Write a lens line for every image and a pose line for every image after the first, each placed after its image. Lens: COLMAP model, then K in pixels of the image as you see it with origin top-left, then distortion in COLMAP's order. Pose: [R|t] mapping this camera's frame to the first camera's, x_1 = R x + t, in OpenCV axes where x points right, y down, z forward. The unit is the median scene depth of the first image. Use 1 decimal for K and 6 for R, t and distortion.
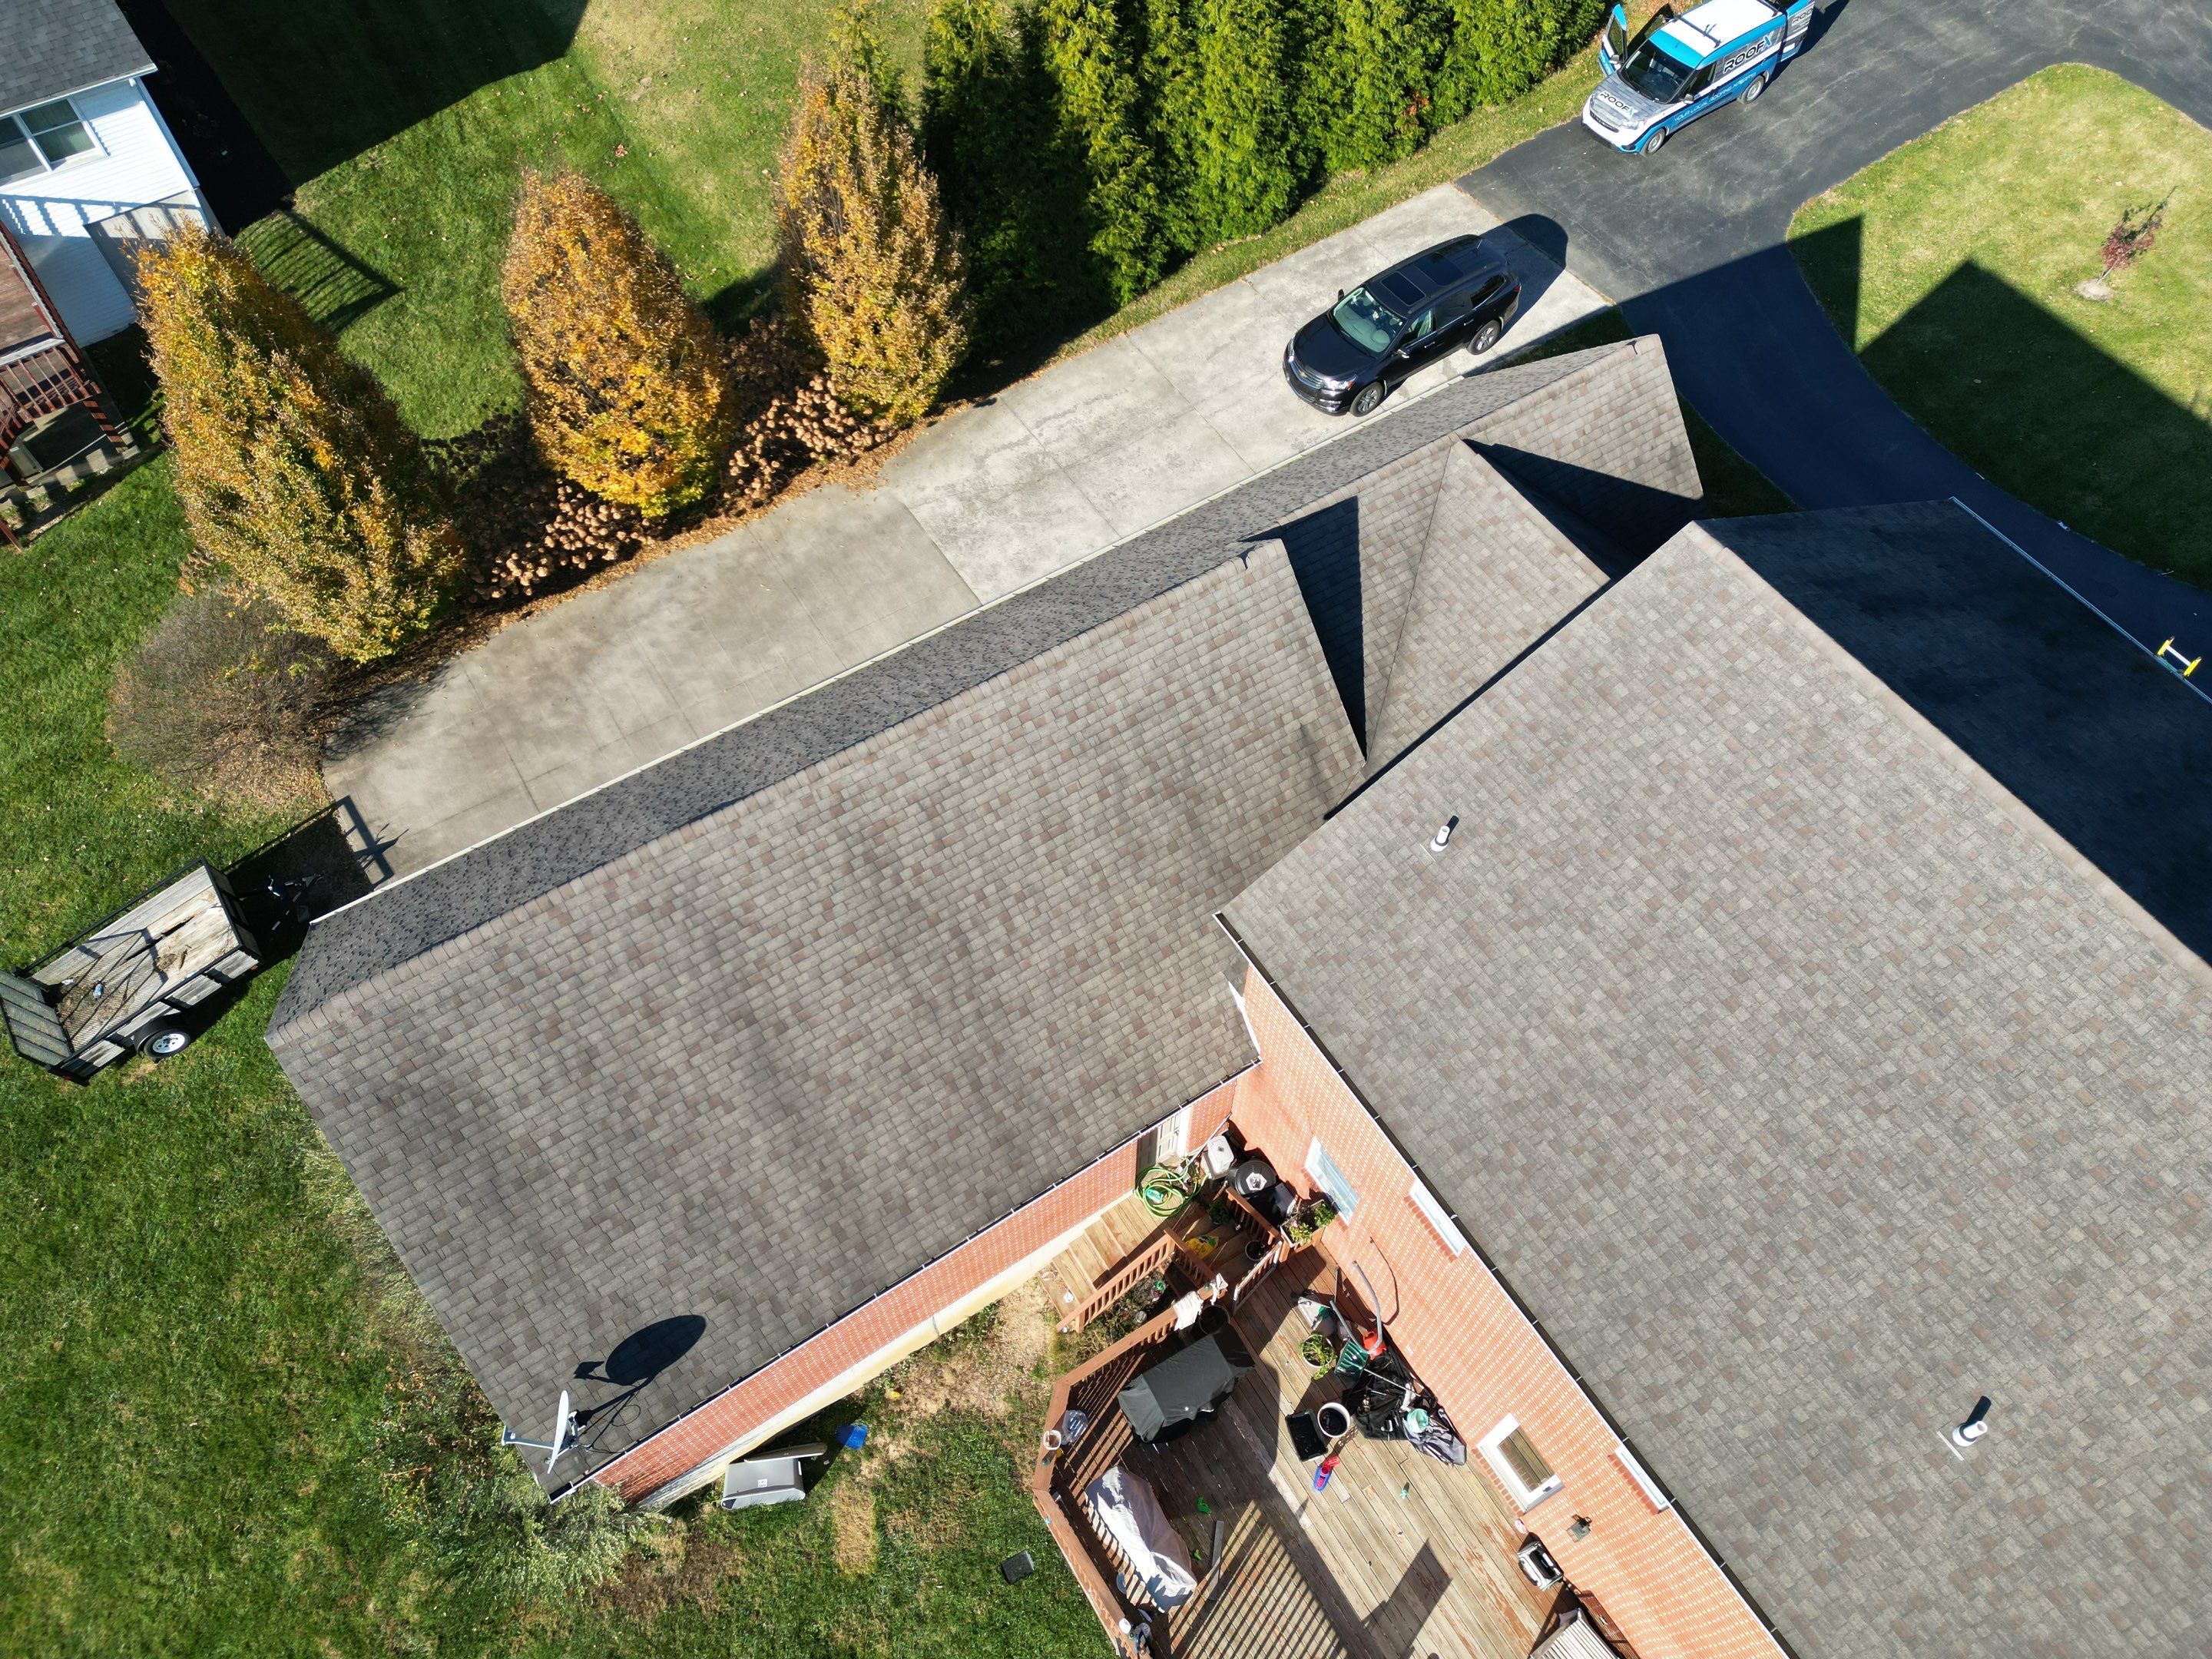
lens RADIAL K [[1484.2, 0, 1106.0], [0, 1484.2, 829.5], [0, 0, 1]] dist [0.077581, -0.000353]
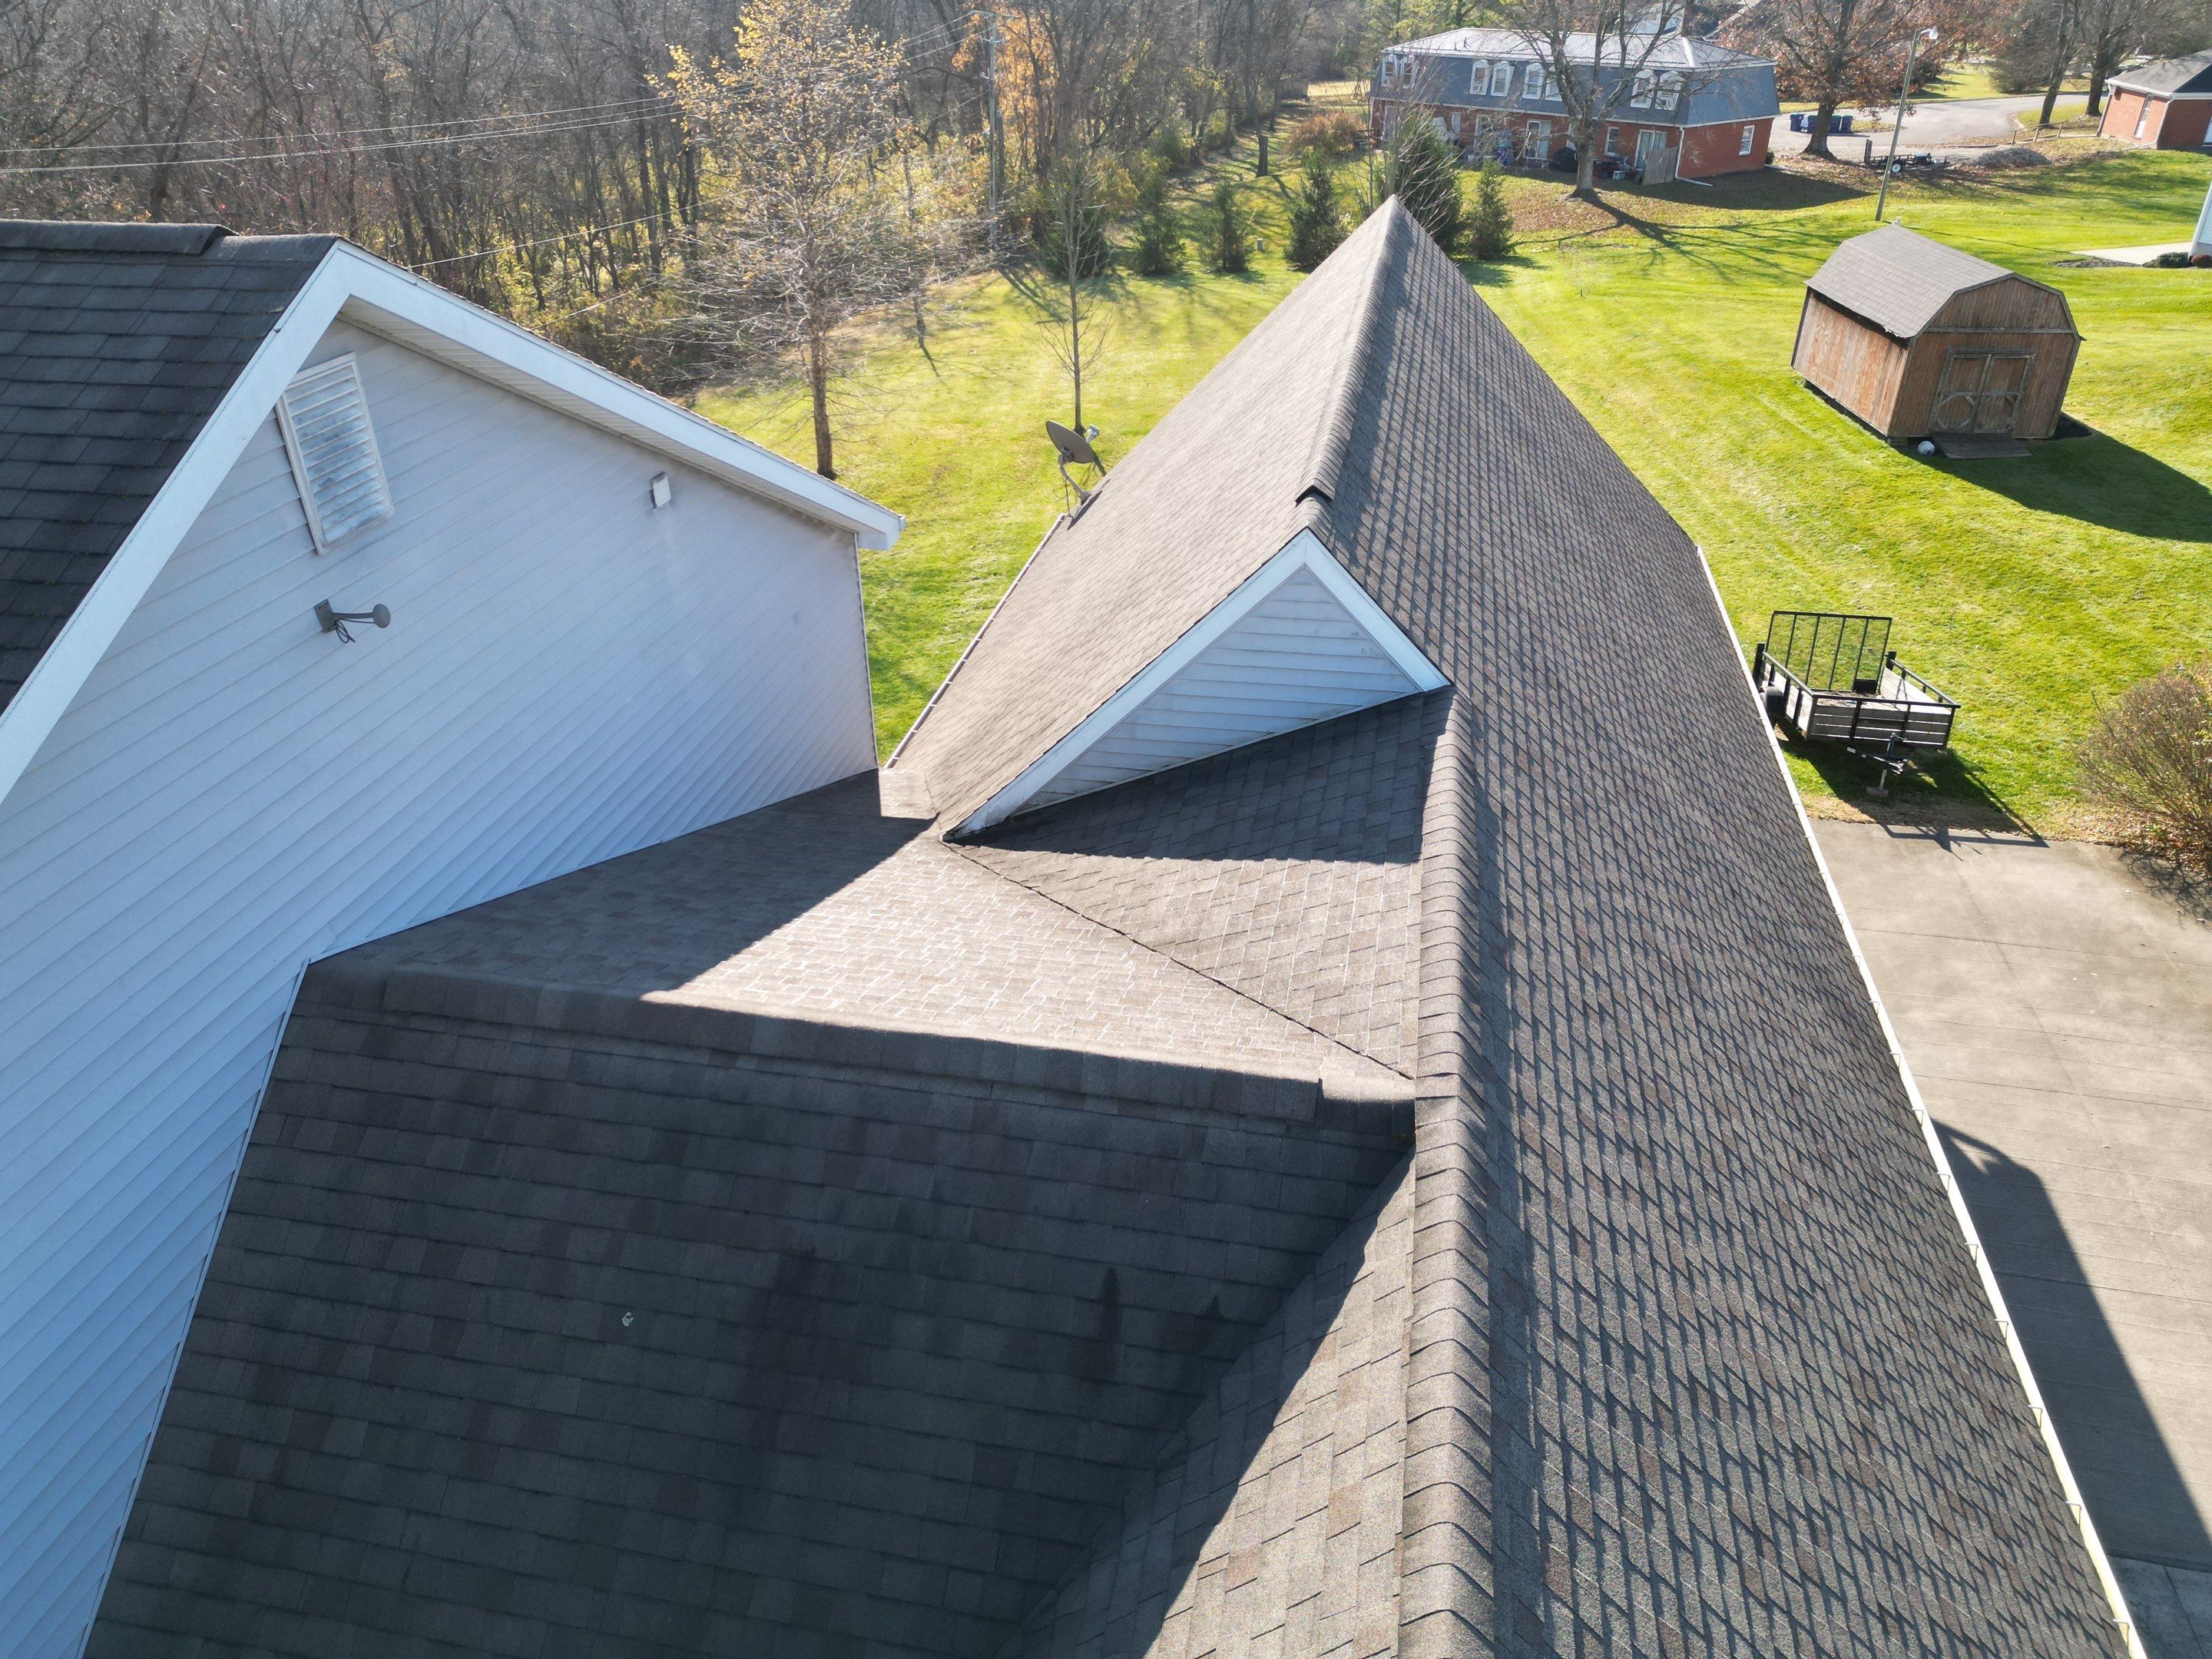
lens RADIAL K [[1600.3, 0, 1106.0], [0, 1600.3, 829.5], [0, 0, 1]] dist [0.082730, -0.069679]
pose [[-0.692669, 0.366634, -0.621119, 0.478185], [-0.598715, 0.187915, 0.778607, -0.513419], [0.402181, 0.911190, 0.089346, 0.936836]]
